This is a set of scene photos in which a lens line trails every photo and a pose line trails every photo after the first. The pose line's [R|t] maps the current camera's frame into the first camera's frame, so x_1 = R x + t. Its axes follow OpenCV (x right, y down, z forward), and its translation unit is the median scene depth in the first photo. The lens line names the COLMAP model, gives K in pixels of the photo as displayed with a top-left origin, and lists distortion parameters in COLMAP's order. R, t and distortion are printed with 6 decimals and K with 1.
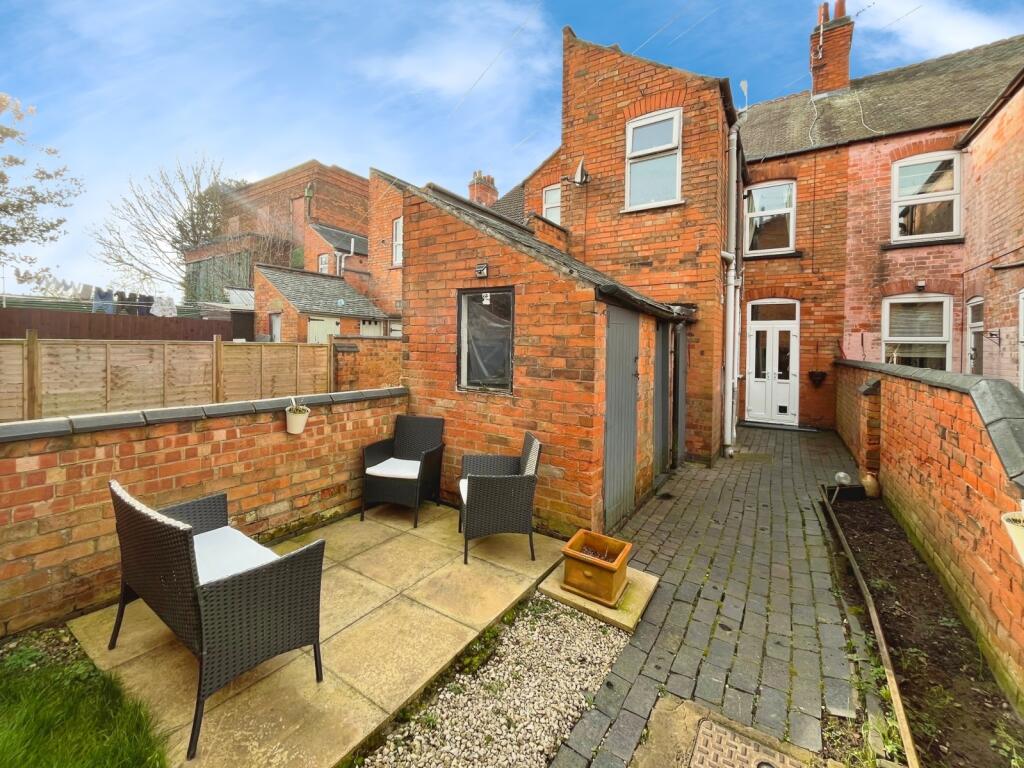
lens RADIAL K [[421.3, 0, 512.9], [0, 421.3, 349.0], [0, 0, 1]] dist [-0.000228, 0.000047]
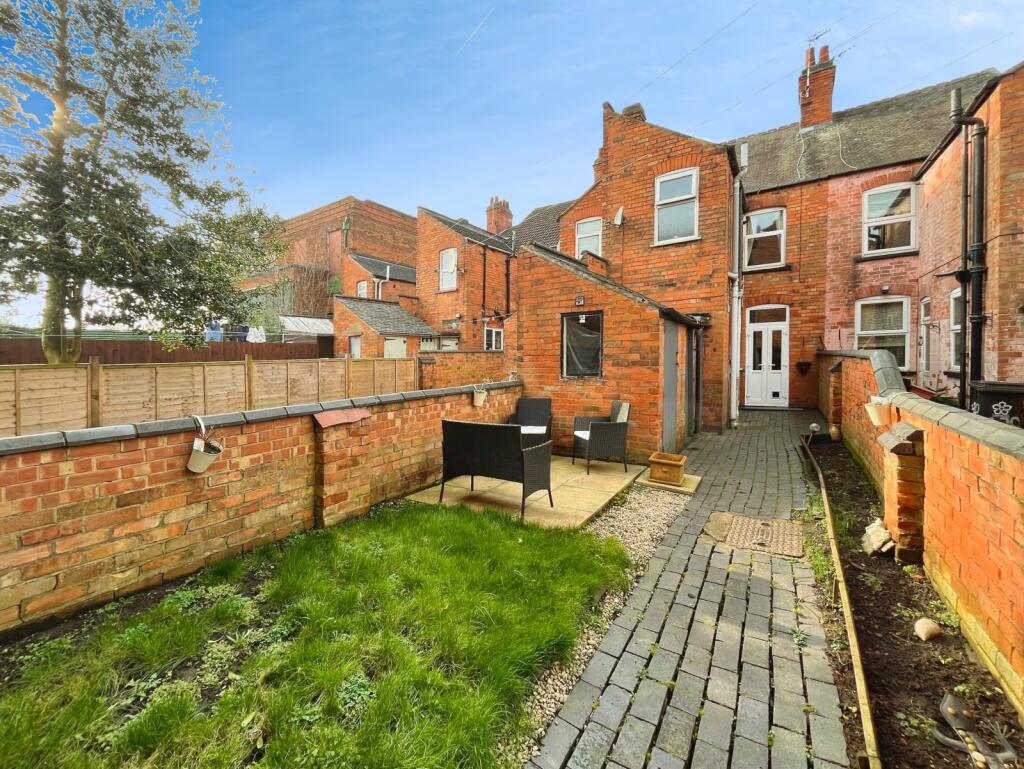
lens RADIAL K [[414.3, 0, 501.4], [0, 414.3, 389.1], [0, 0, 1]] dist [-0.000255, -0.000077]
pose [[0.998817, -0.044507, -0.019588, -0.216654], [0.045724, 0.996716, 0.066827, 0.015196], [0.016549, -0.067644, 0.997572, -0.350583]]
